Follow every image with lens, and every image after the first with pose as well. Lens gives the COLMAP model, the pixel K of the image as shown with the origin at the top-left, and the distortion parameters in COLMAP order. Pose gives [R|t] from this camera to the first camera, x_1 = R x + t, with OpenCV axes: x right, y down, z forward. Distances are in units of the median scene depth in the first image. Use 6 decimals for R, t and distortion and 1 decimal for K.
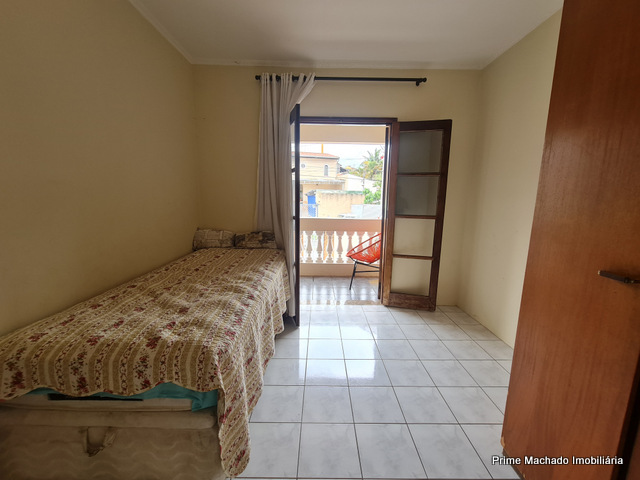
lens RADIAL K [[262.5, 0, 319.8], [0, 262.5, 238.3], [0, 0, 1]] dist [-0.003563, 0.001150]
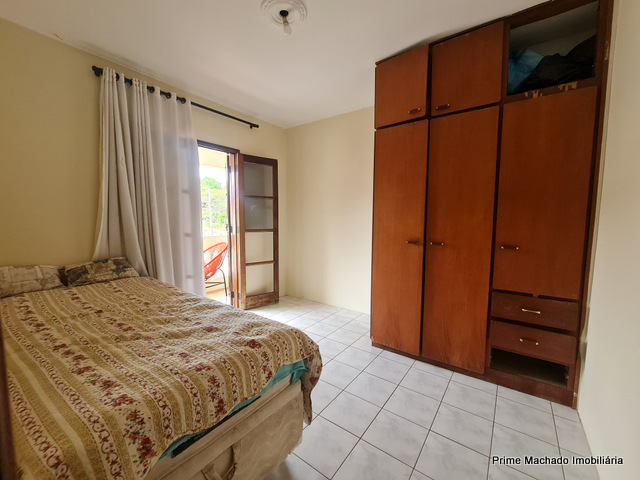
lens RADIAL K [[262.5, 0, 317.8], [0, 262.5, 237.9], [0, 0, 1]] dist [-0.003563, 0.001150]
pose [[0.607143, -0.071554, 0.791364, -0.925478], [0.126953, 0.991879, -0.007715, -0.005545], [-0.784385, 0.105150, 0.611296, 0.041248]]
